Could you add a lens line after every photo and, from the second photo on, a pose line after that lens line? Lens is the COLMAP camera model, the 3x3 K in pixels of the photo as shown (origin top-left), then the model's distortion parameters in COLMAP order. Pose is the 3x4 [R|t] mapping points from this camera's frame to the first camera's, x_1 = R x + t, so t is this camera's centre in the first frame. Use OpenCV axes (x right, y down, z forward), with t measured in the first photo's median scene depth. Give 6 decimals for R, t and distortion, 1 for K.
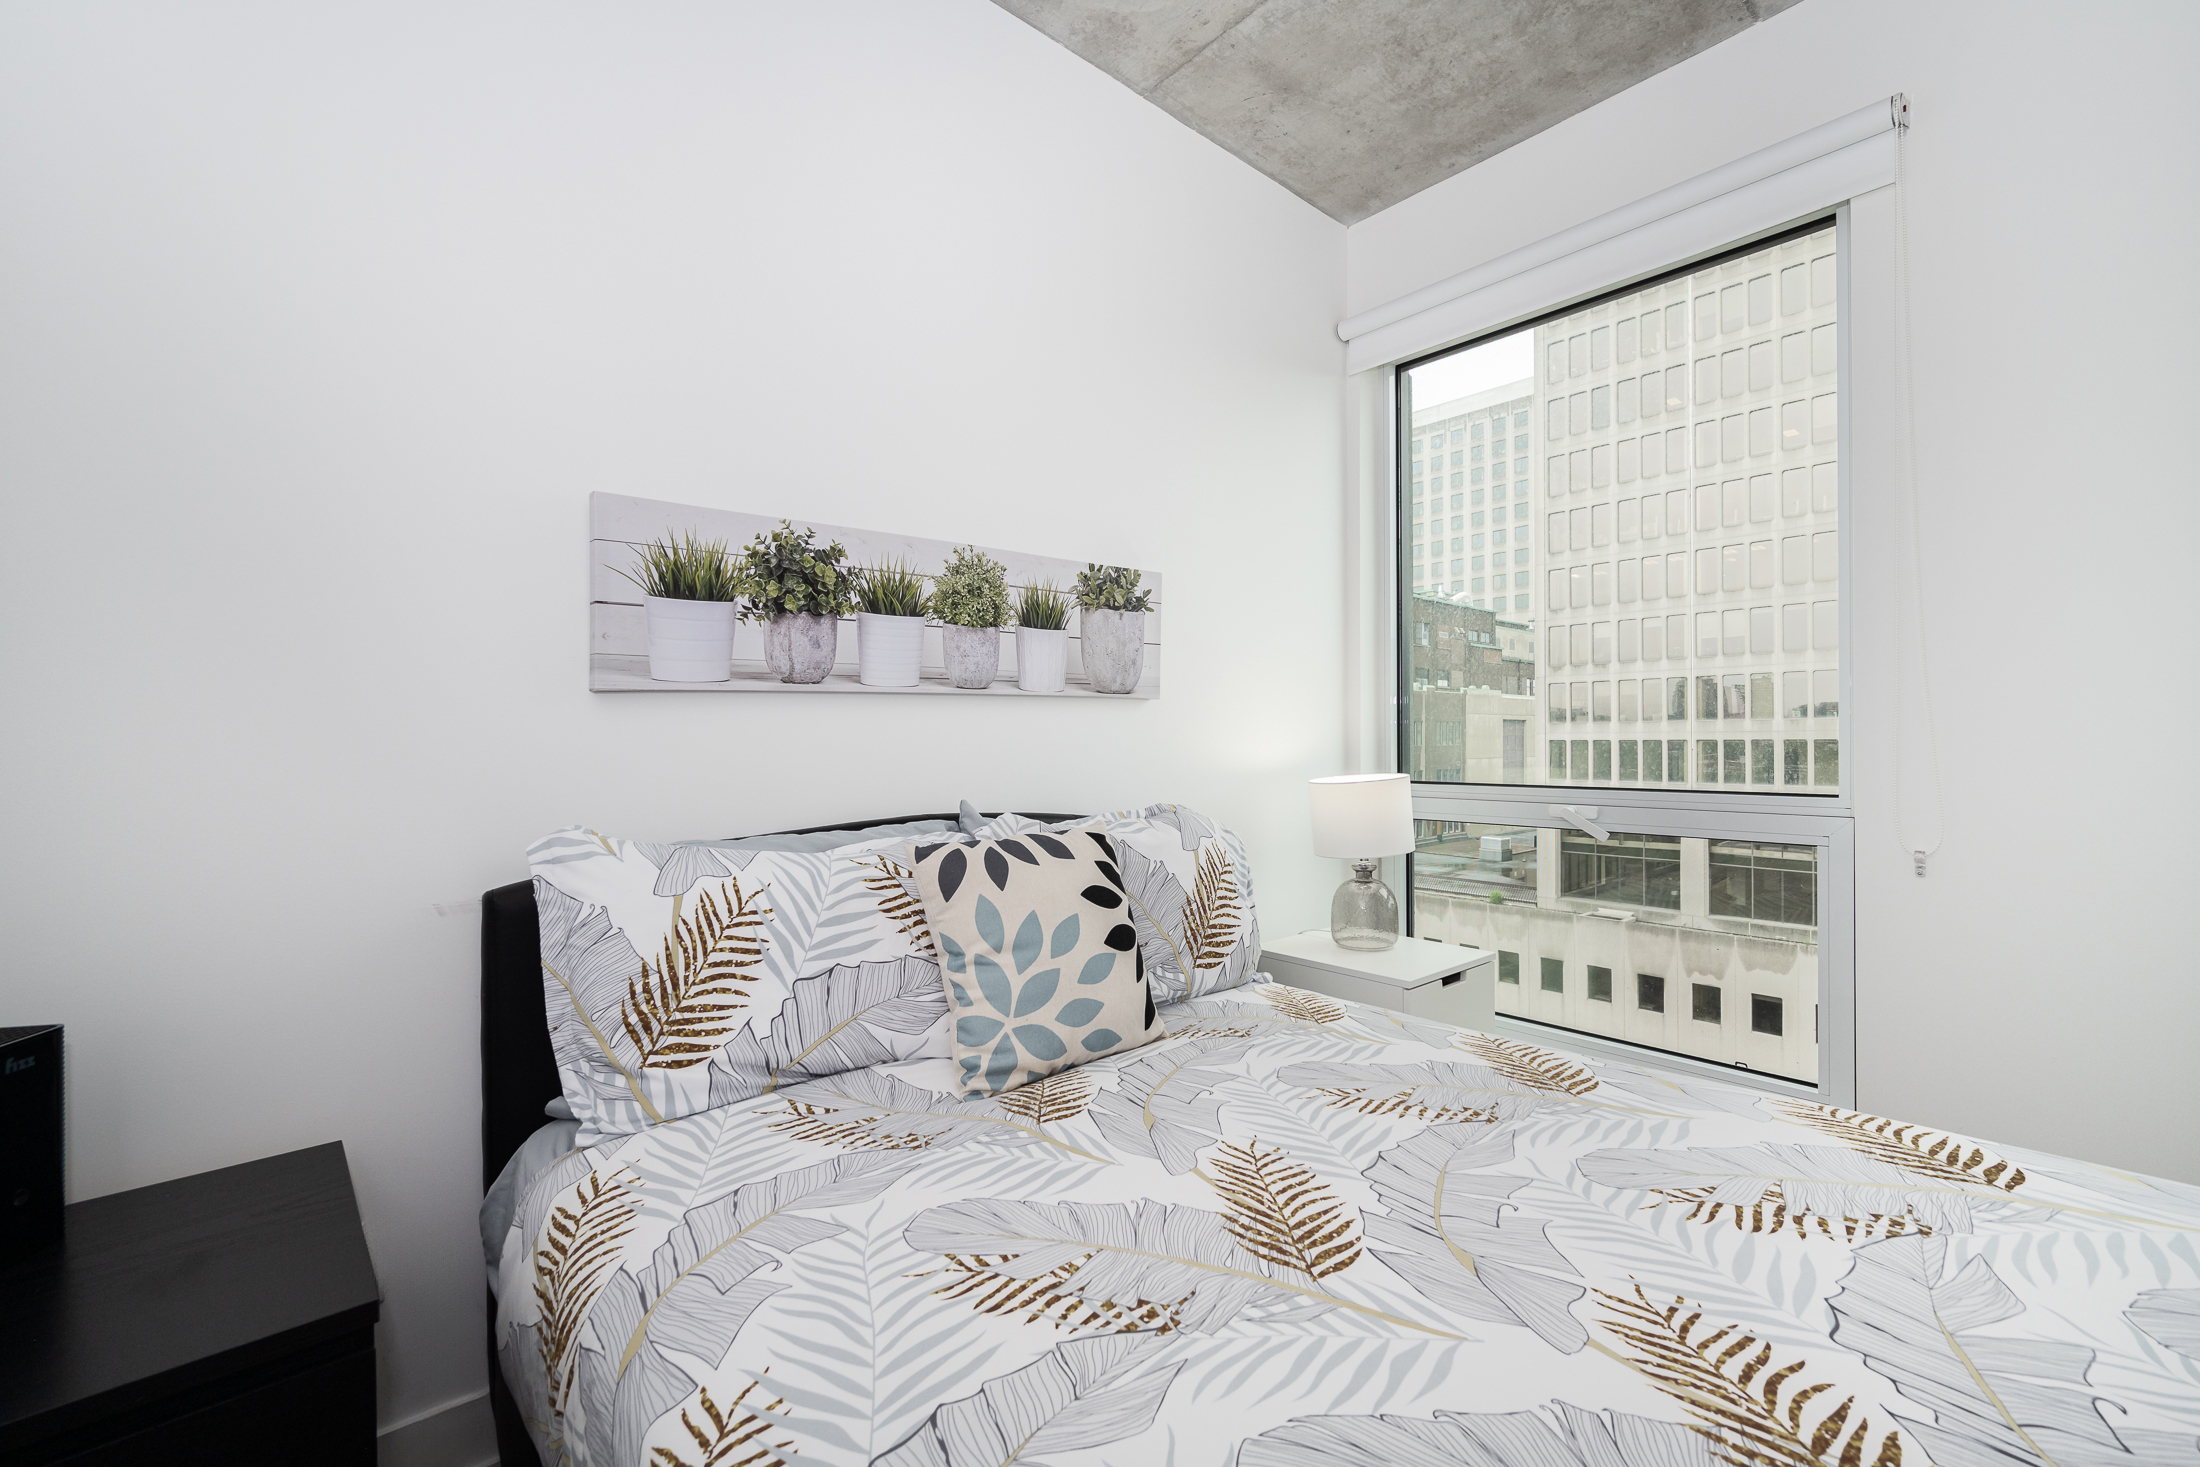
lens RADIAL K [[918.6, 0, 1187.3], [0, 918.6, 739.3], [0, 0, 1]] dist [-0.001048, -0.000224]
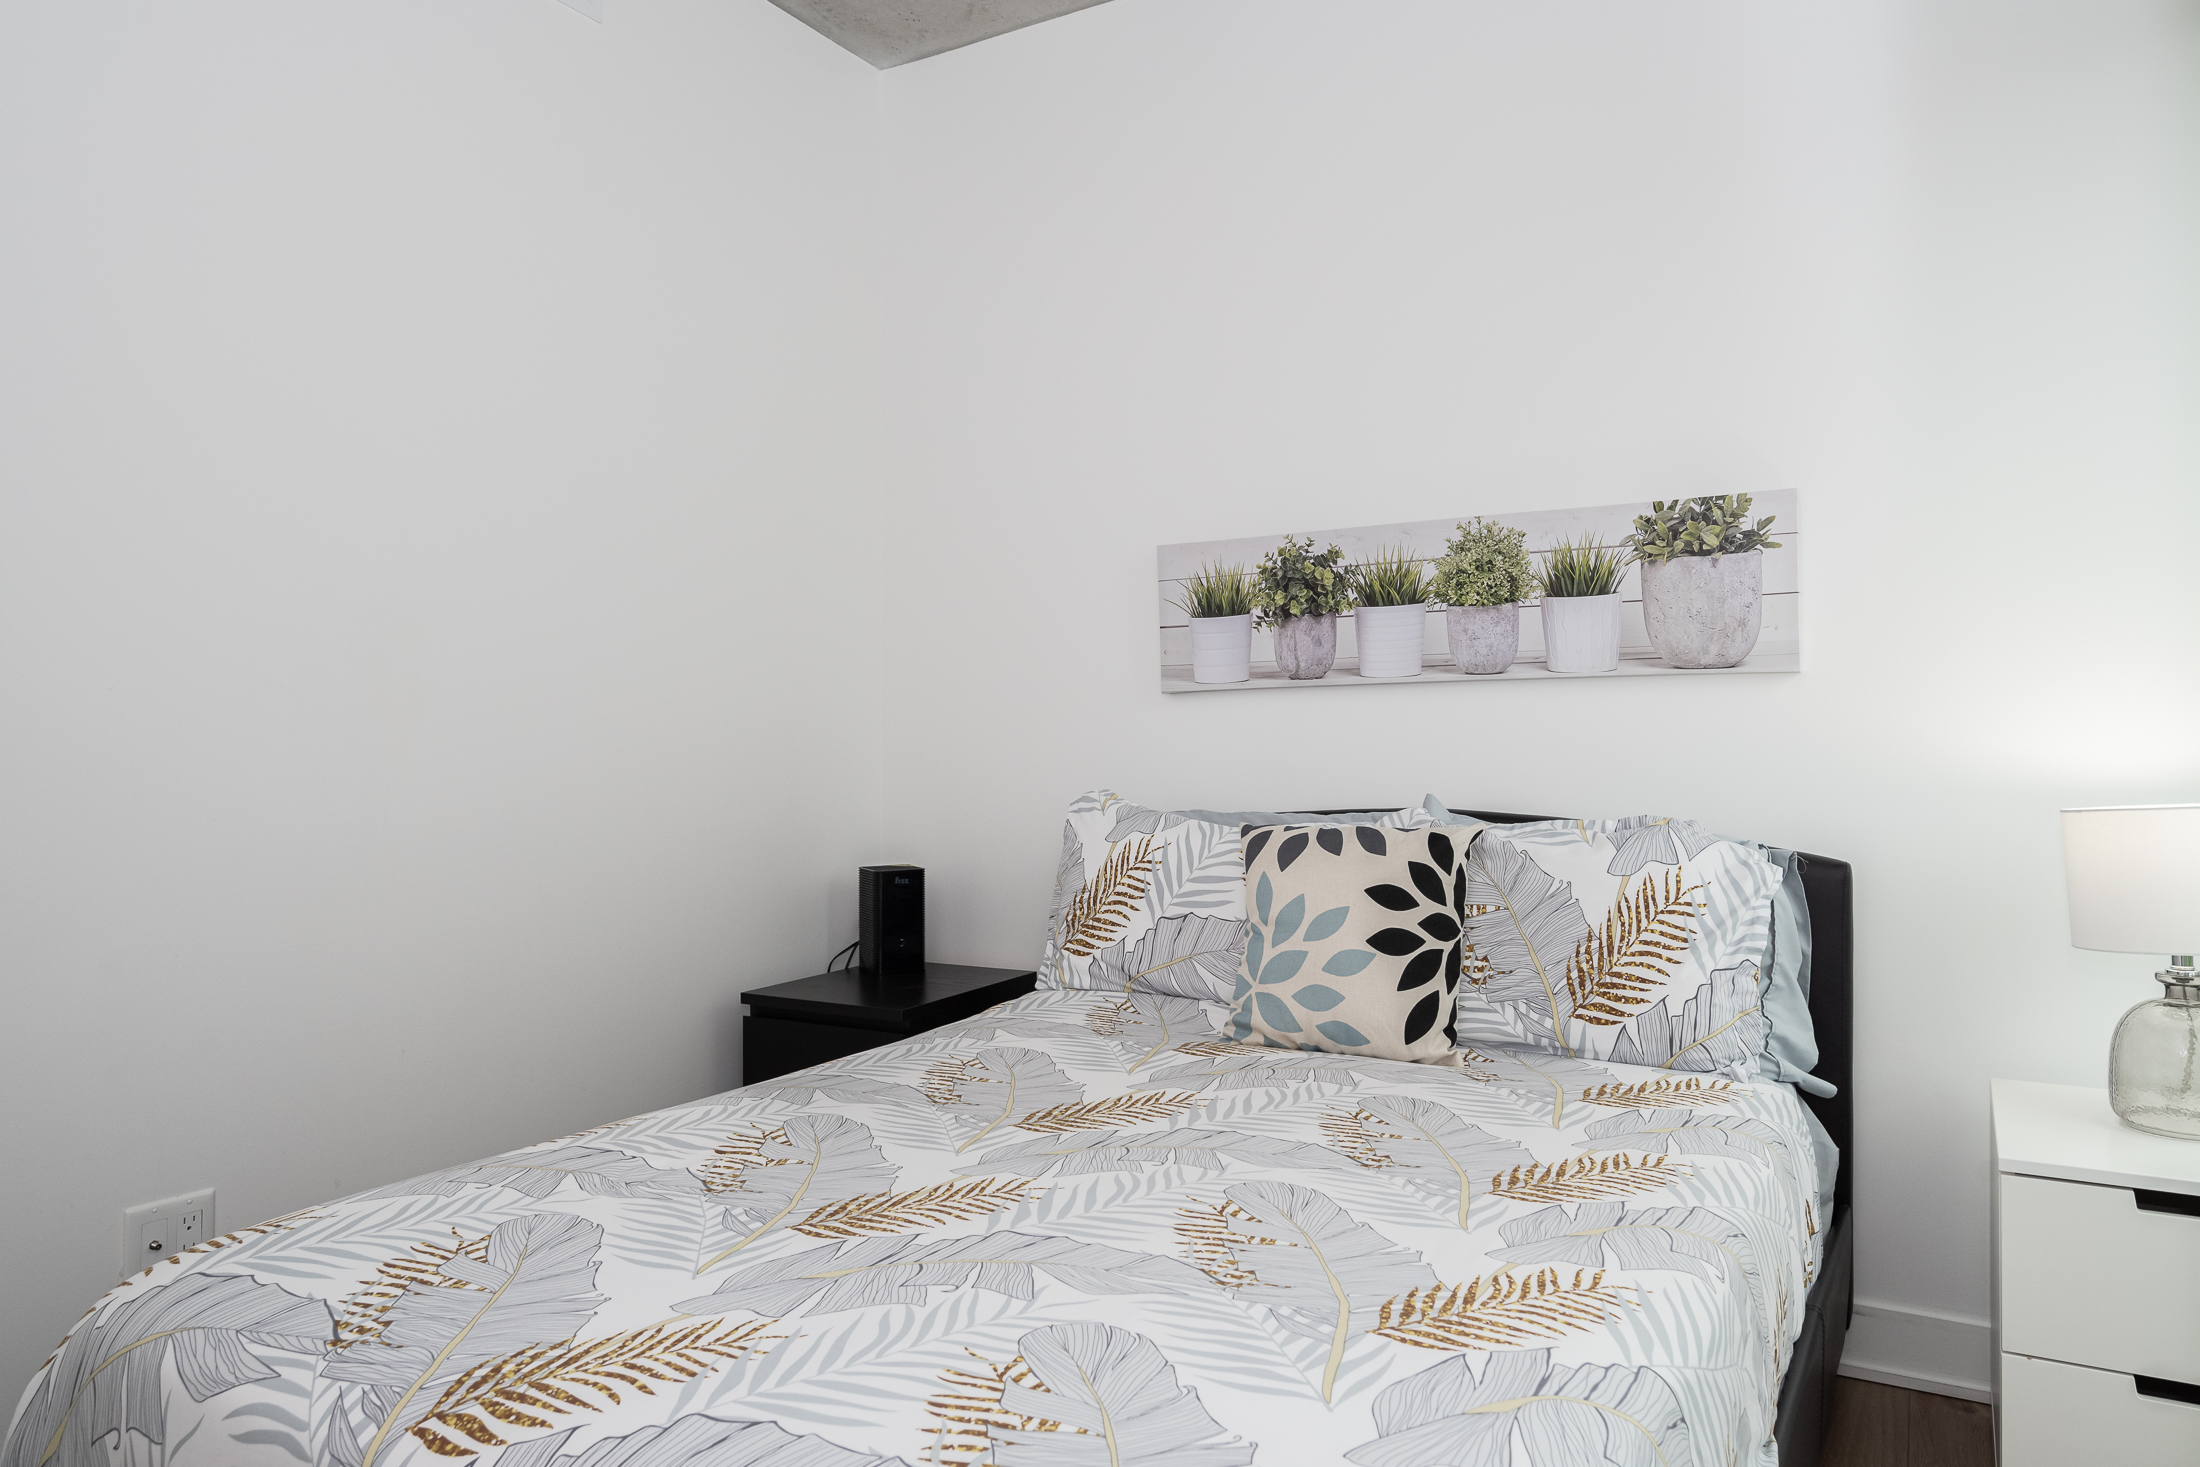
lens RADIAL K [[1444.0, 0, 1100.0], [0, 1444.0, 733.5], [0, 0, 1]] dist [0.001311, 0.000279]
pose [[0.292773, 0.008097, -0.956148, 1.178340], [0.001778, 0.999958, 0.009012, -0.011806], [0.956180, -0.004338, 0.292746, 0.256798]]
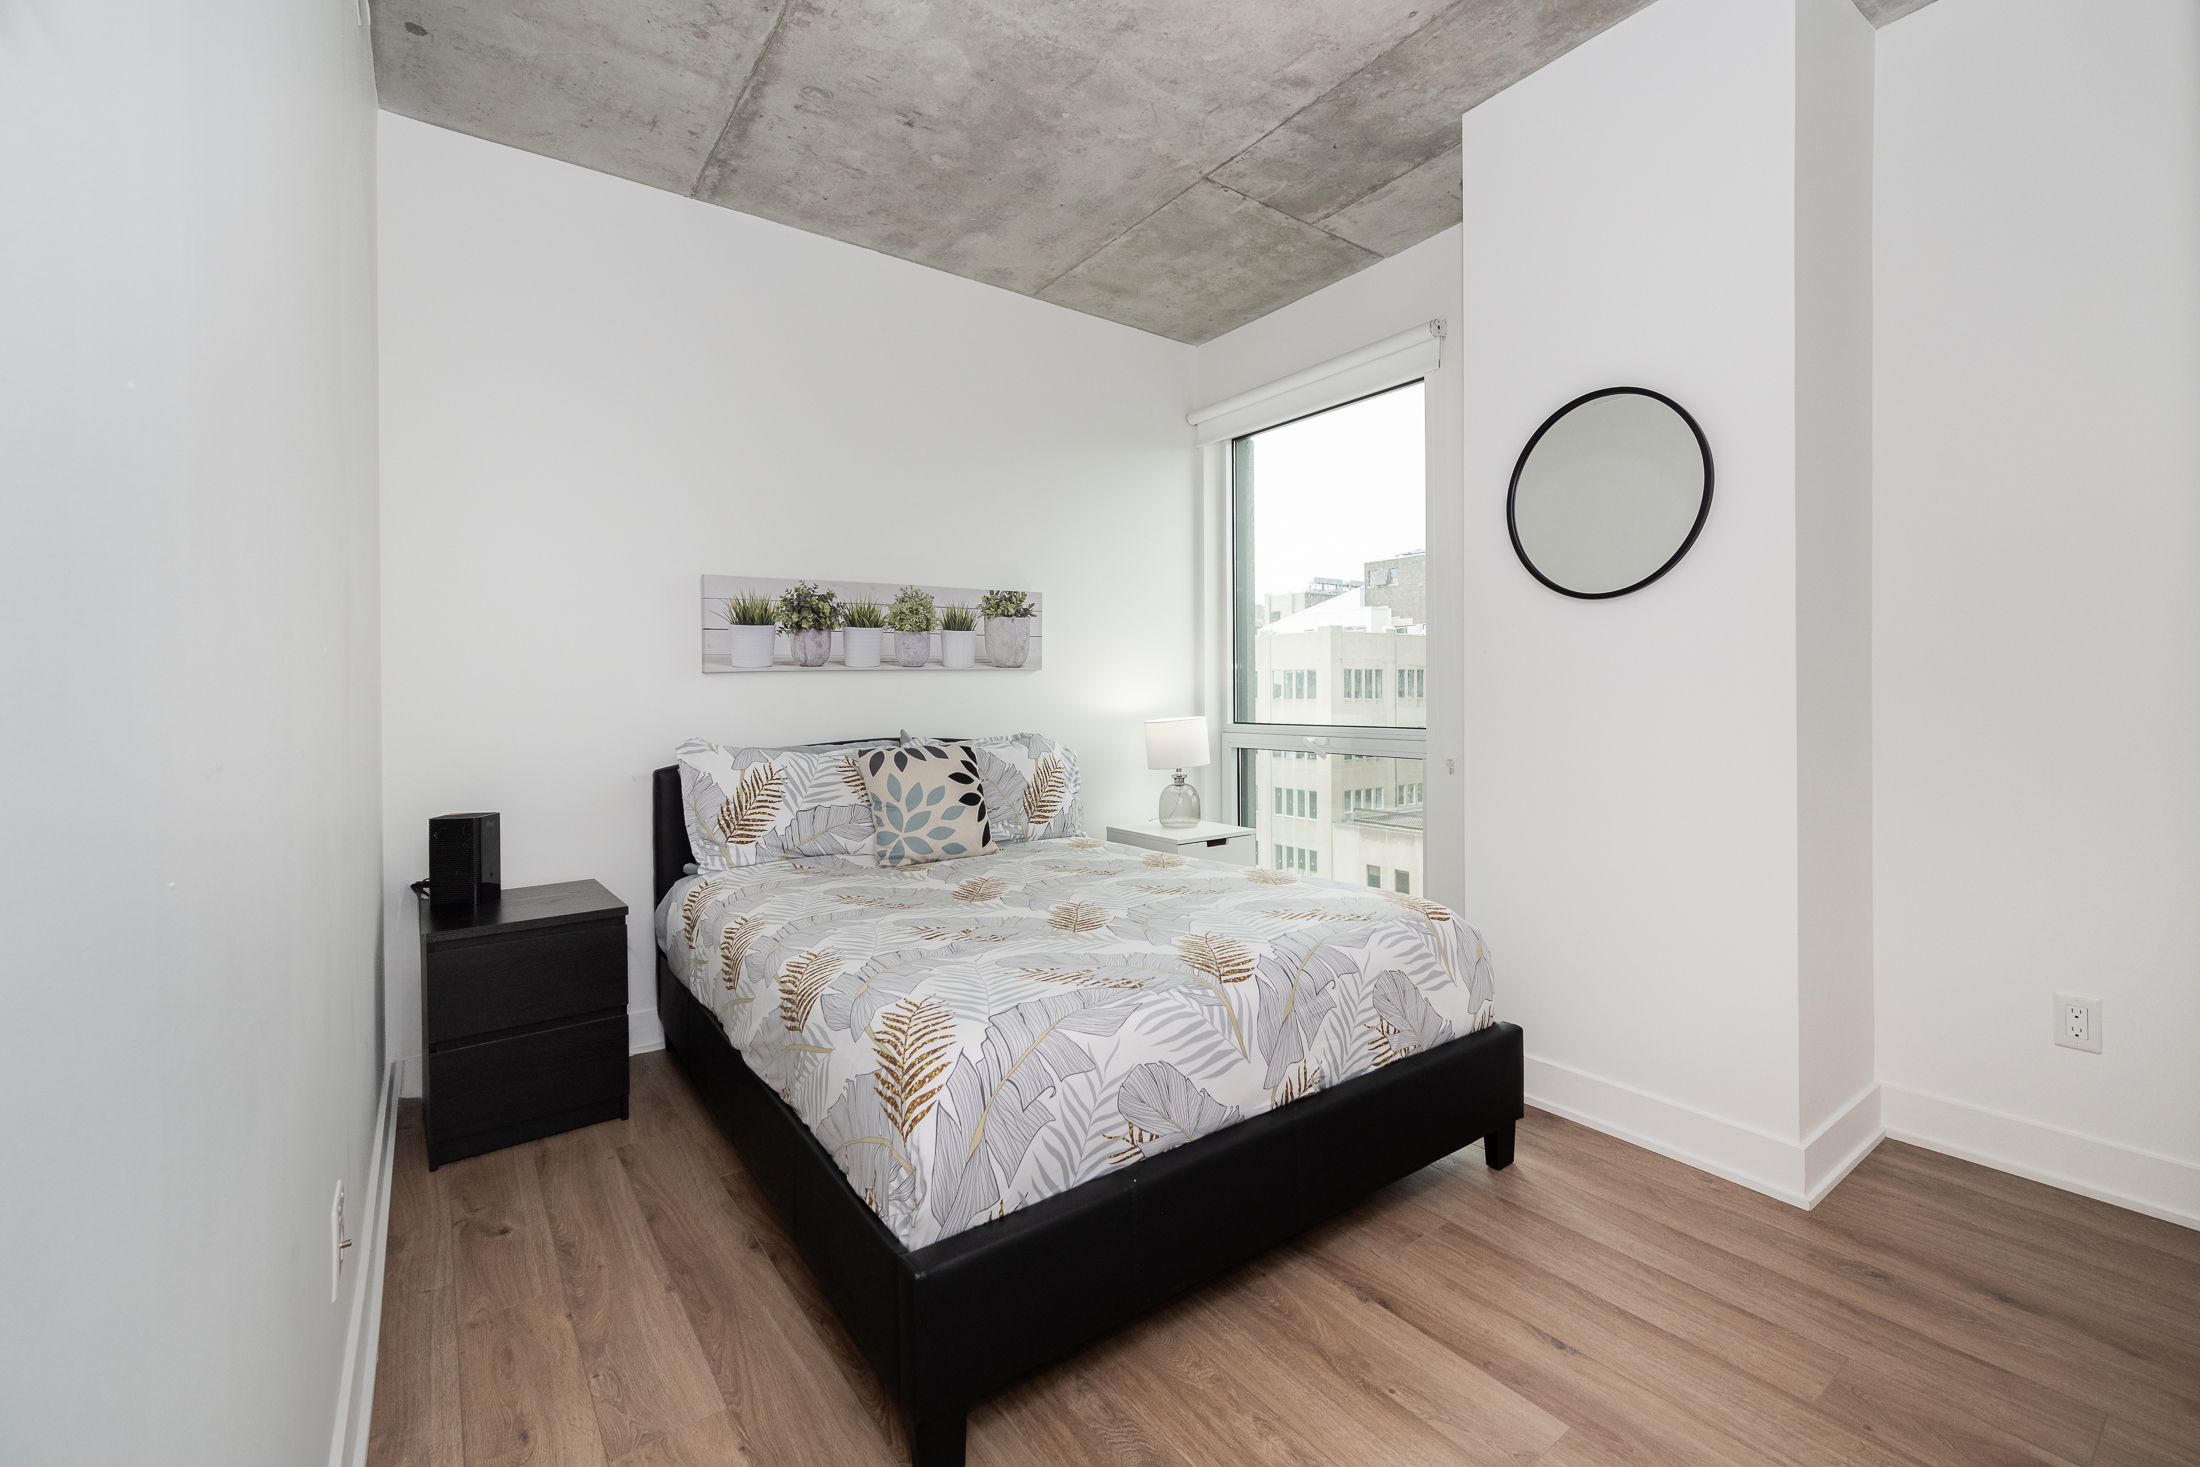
lens RADIAL K [[918.6, 0, 1225.6], [0, 918.6, 693.7], [0, 0, 1]] dist [-0.000240, 0.000133]
pose [[0.998487, -0.003474, -0.054877, 0.530413], [0.003574, 0.999992, 0.001720, -0.005712], [0.054871, -0.001914, 0.998492, -0.831016]]
